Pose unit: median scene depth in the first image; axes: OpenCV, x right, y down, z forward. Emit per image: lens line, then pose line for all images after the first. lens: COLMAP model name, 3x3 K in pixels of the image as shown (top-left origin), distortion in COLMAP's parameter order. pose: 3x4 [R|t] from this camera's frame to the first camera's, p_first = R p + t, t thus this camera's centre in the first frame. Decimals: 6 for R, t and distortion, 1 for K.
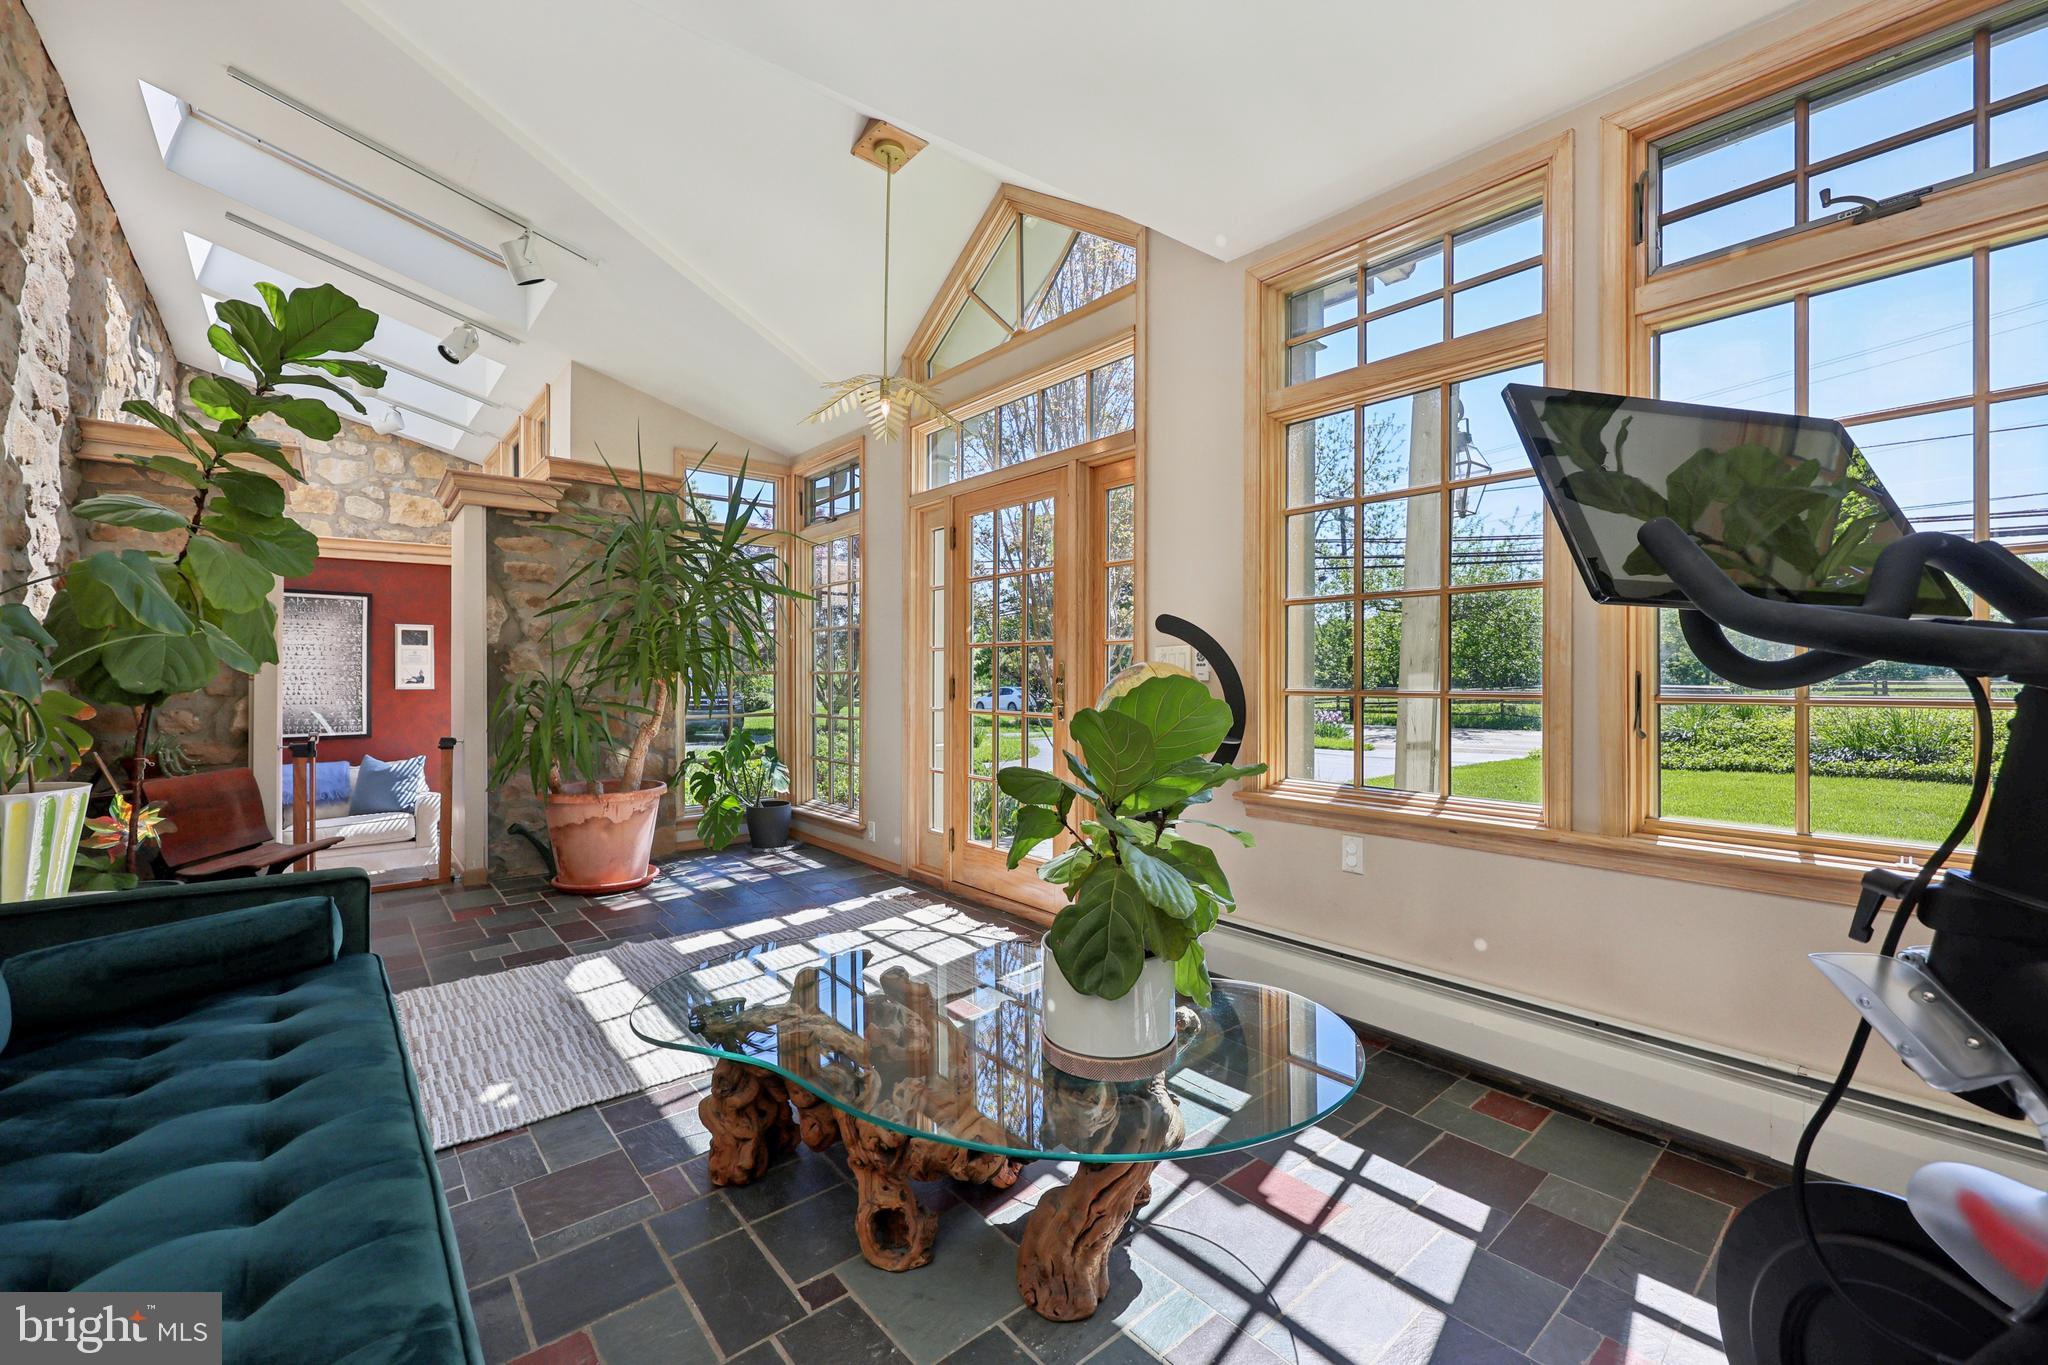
lens RADIAL K [[833.2, 0, 1038.0], [0, 833.2, 674.9], [0, 0, 1]] dist [0.000905, 0.000040]
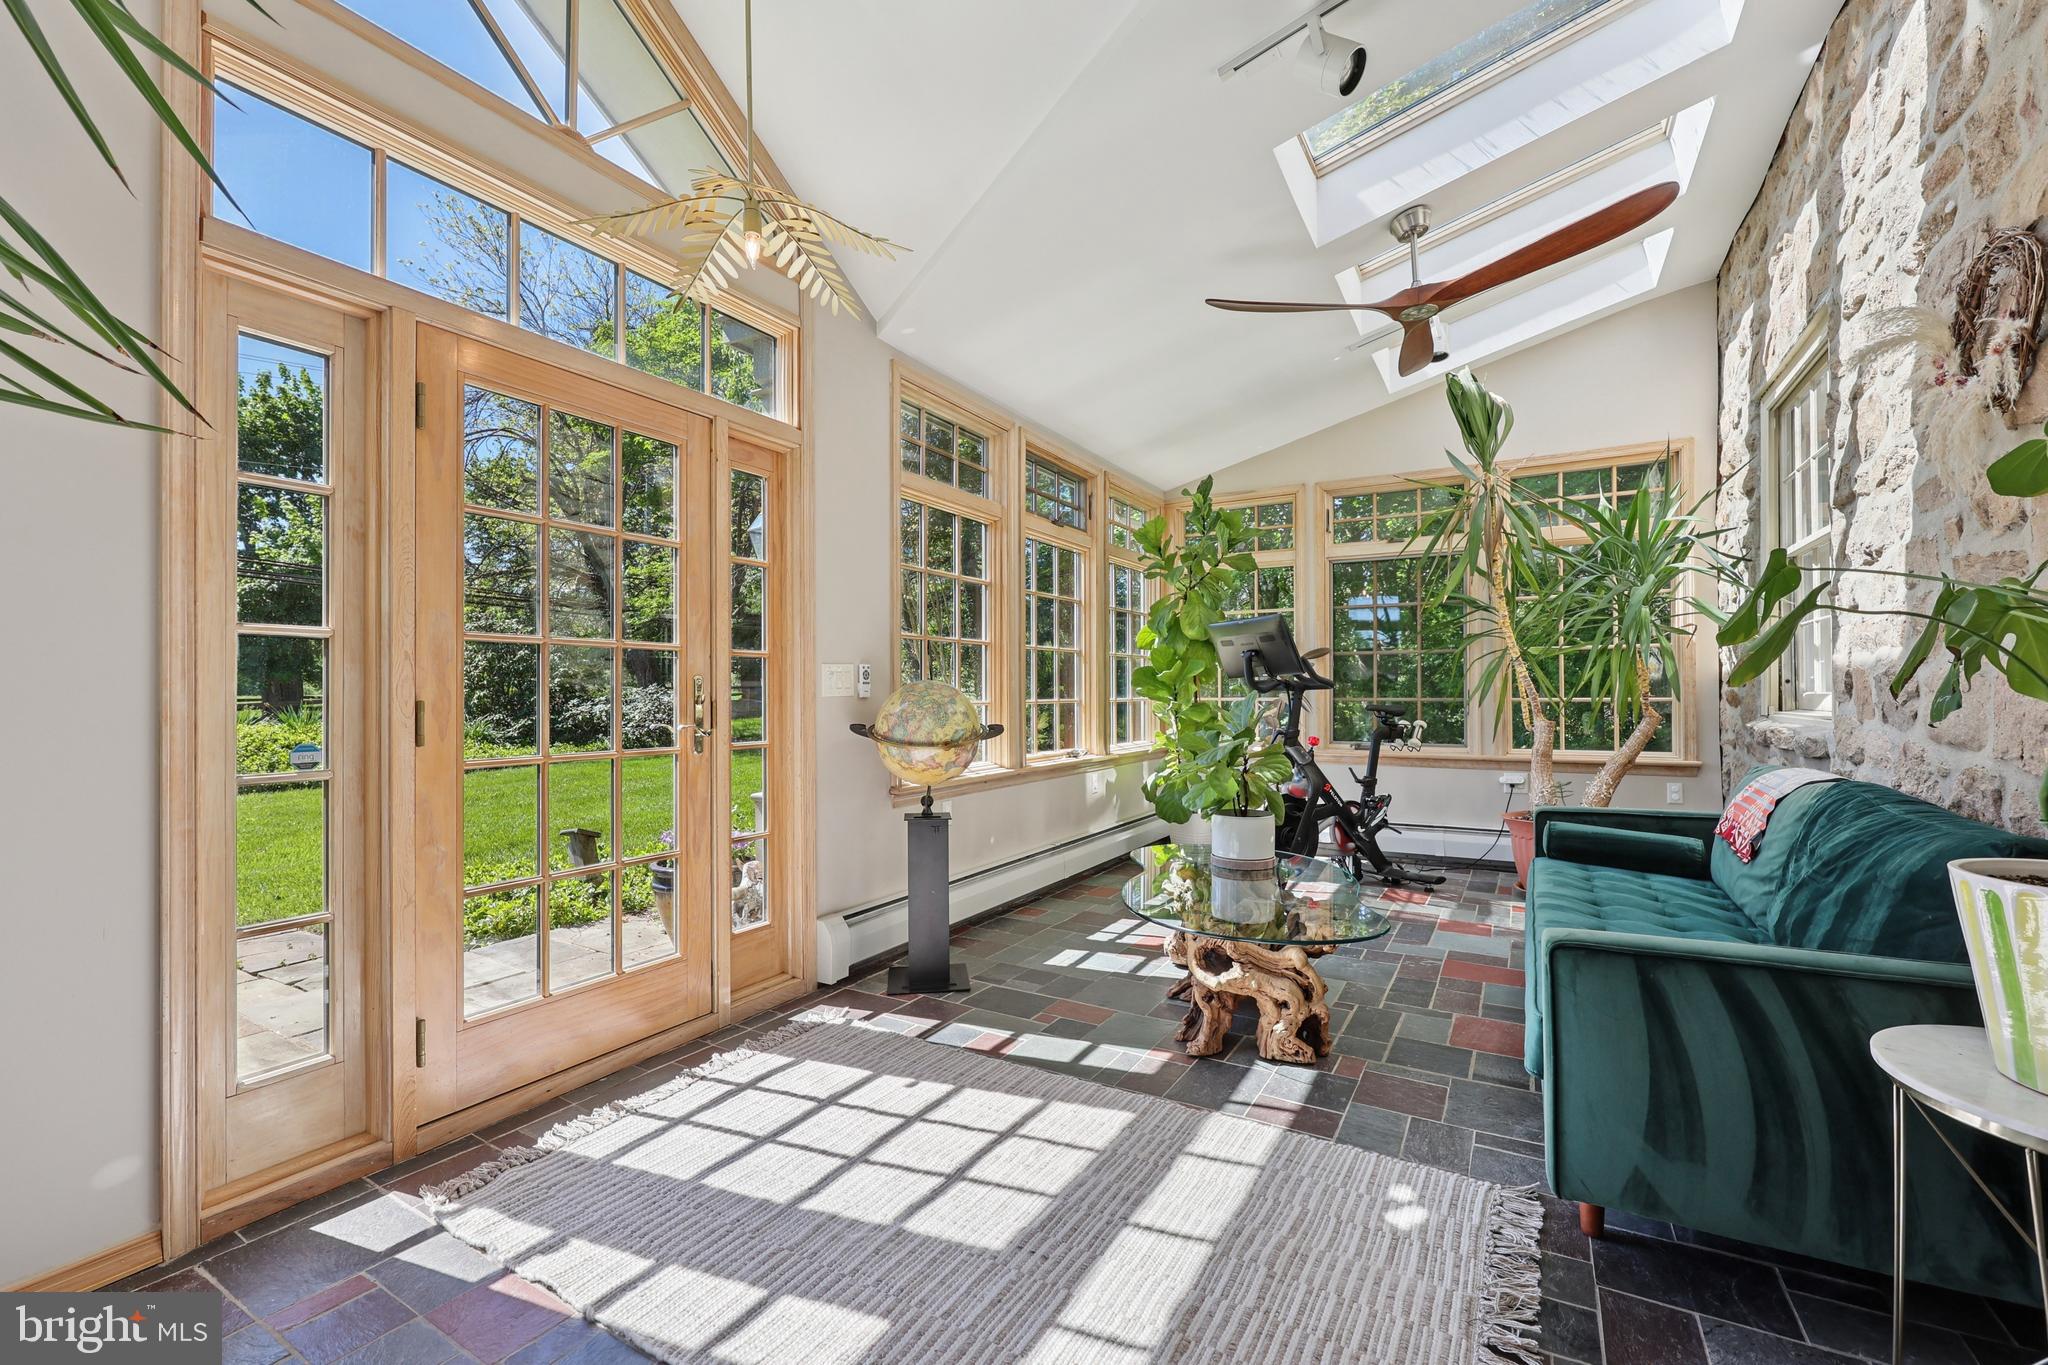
lens RADIAL K [[869.6, 0, 1024.0], [0, 869.6, 682.5], [0, 0, 1]] dist [0.001008, 0.000002]
pose [[-0.314809, 0.000933, 0.949155, -1.019936], [0.001387, 0.999999, -0.000523, -0.010170], [-0.949154, 0.001152, -0.314810, 1.234943]]
